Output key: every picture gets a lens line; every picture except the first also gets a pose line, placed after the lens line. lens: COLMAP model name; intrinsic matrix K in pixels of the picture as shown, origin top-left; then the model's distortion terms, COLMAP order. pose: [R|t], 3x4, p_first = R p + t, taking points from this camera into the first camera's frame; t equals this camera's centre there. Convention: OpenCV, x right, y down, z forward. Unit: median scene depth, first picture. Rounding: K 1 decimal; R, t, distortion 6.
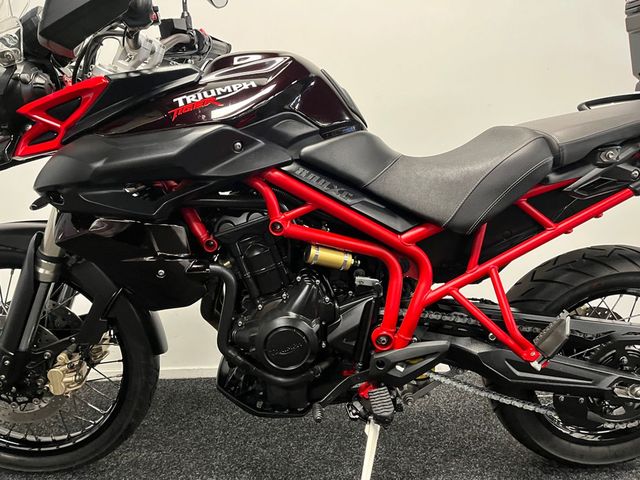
lens RADIAL K [[502.1, 0, 320.0], [0, 502.1, 240.0], [0, 0, 1]] dist [0.115187, -0.173326]
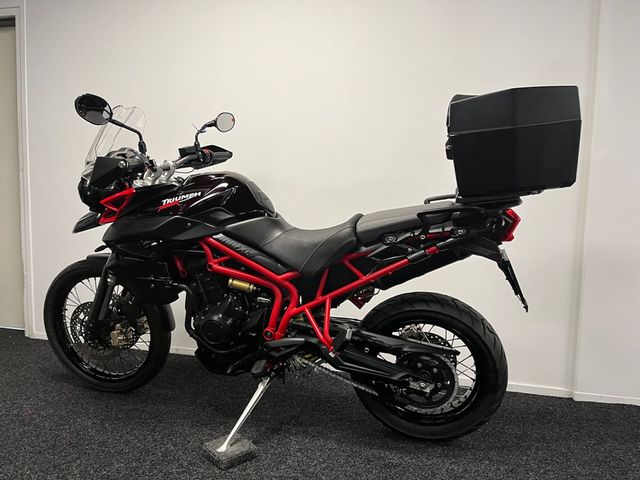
lens RADIAL K [[502.1, 0, 320.0], [0, 502.1, 240.0], [0, 0, 1]] dist [0.115187, -0.173326]
pose [[0.956953, 0.058223, -0.284343, 0.786964], [-0.069079, 0.997210, -0.028293, -0.093758], [0.281902, 0.046717, 0.958305, -0.661026]]
